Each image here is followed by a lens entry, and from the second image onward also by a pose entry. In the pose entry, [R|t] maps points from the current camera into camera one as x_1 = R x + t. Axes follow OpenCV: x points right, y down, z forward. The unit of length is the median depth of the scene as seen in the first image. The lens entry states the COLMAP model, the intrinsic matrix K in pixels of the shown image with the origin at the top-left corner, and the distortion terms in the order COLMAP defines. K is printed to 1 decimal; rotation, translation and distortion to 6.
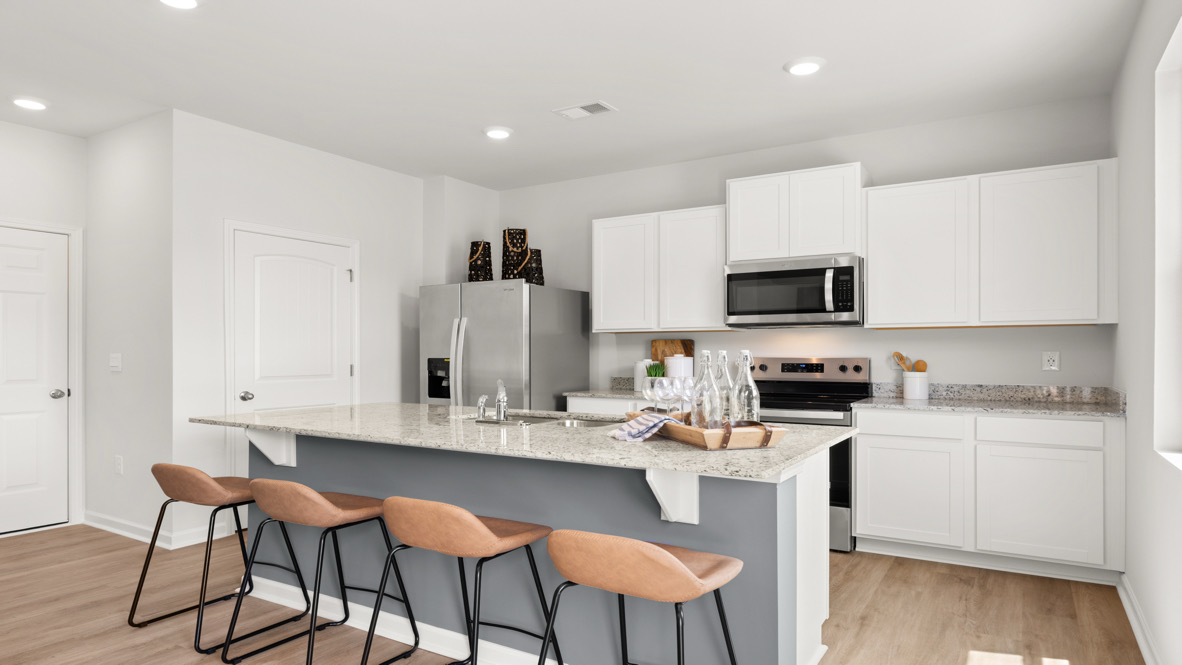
lens RADIAL K [[691.0, 0, 592.3], [0, 691.0, 349.6], [0, 0, 1]] dist [-0.000707, -0.000029]
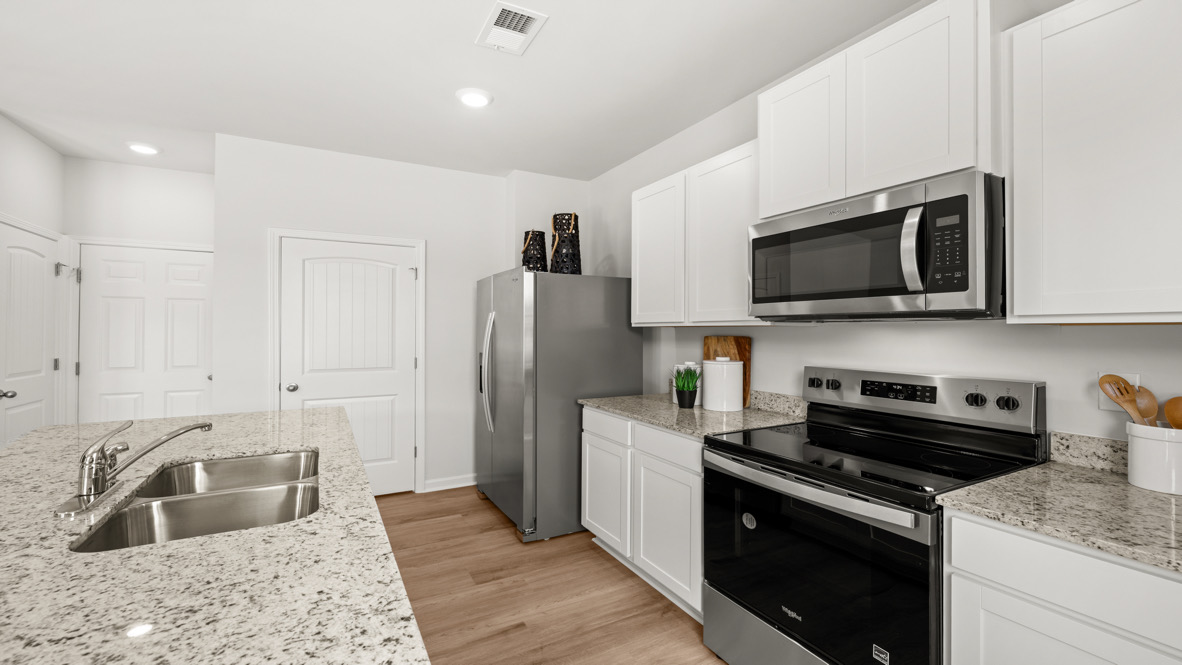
lens RADIAL K [[496.9, 0, 589.1], [0, 496.9, 326.9], [0, 0, 1]] dist [-0.000702, -0.000228]
pose [[0.871444, -0.000917, -0.490494, 0.284943], [0.000129, 0.999999, -0.001640, -0.026324], [0.490494, 0.001366, 0.871443, 0.515558]]
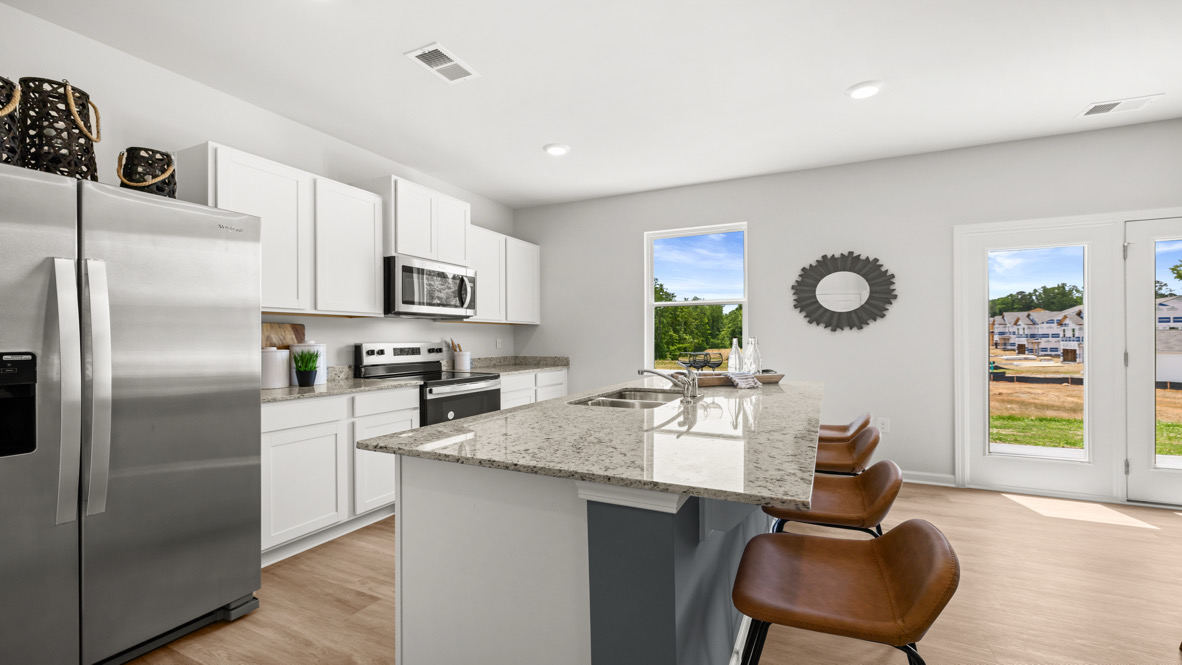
lens RADIAL K [[511.9, 0, 591.0], [0, 511.9, 332.5], [0, 0, 1]] dist [-0.000258, -0.000049]
pose [[-0.109241, 0.010818, 0.993956, -0.614994], [-0.004921, 0.999923, -0.011423, 0.002643], [-0.994003, -0.006139, -0.109180, 0.785378]]
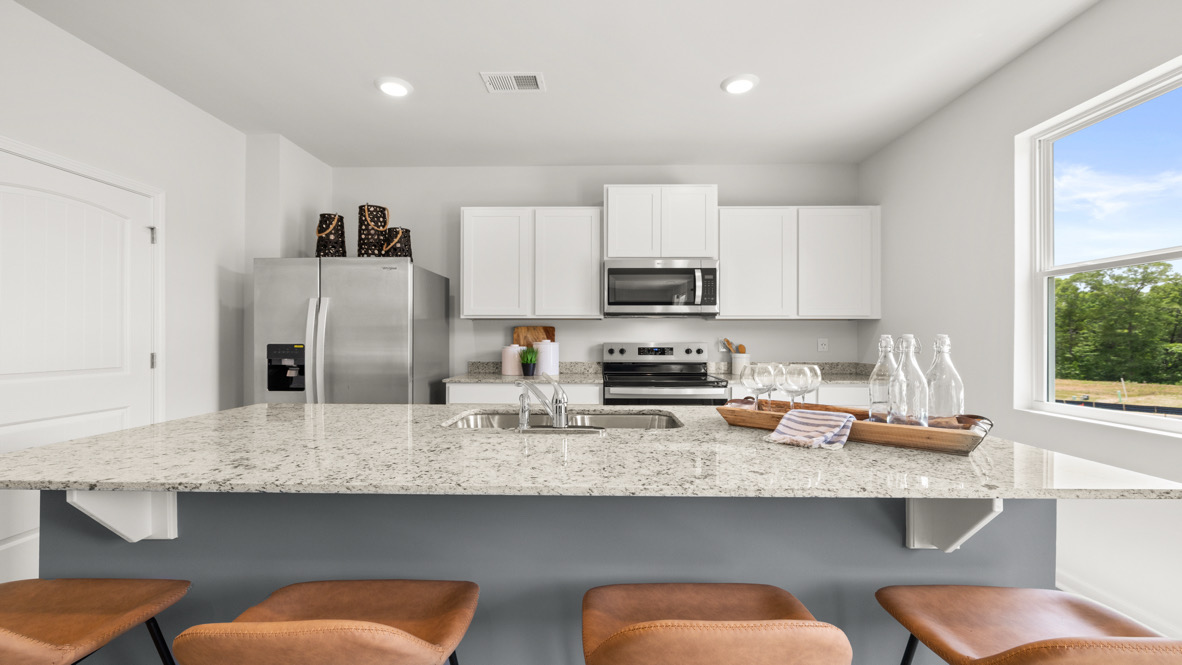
lens RADIAL K [[487.6, 0, 585.3], [0, 487.6, 336.8], [0, 0, 1]] dist [0.000013, -0.000021]
pose [[0.861399, 0.004237, 0.507911, -0.234389], [-0.003932, 0.999991, -0.001673, 0.003380], [-0.507914, -0.000556, 0.861408, 0.331442]]
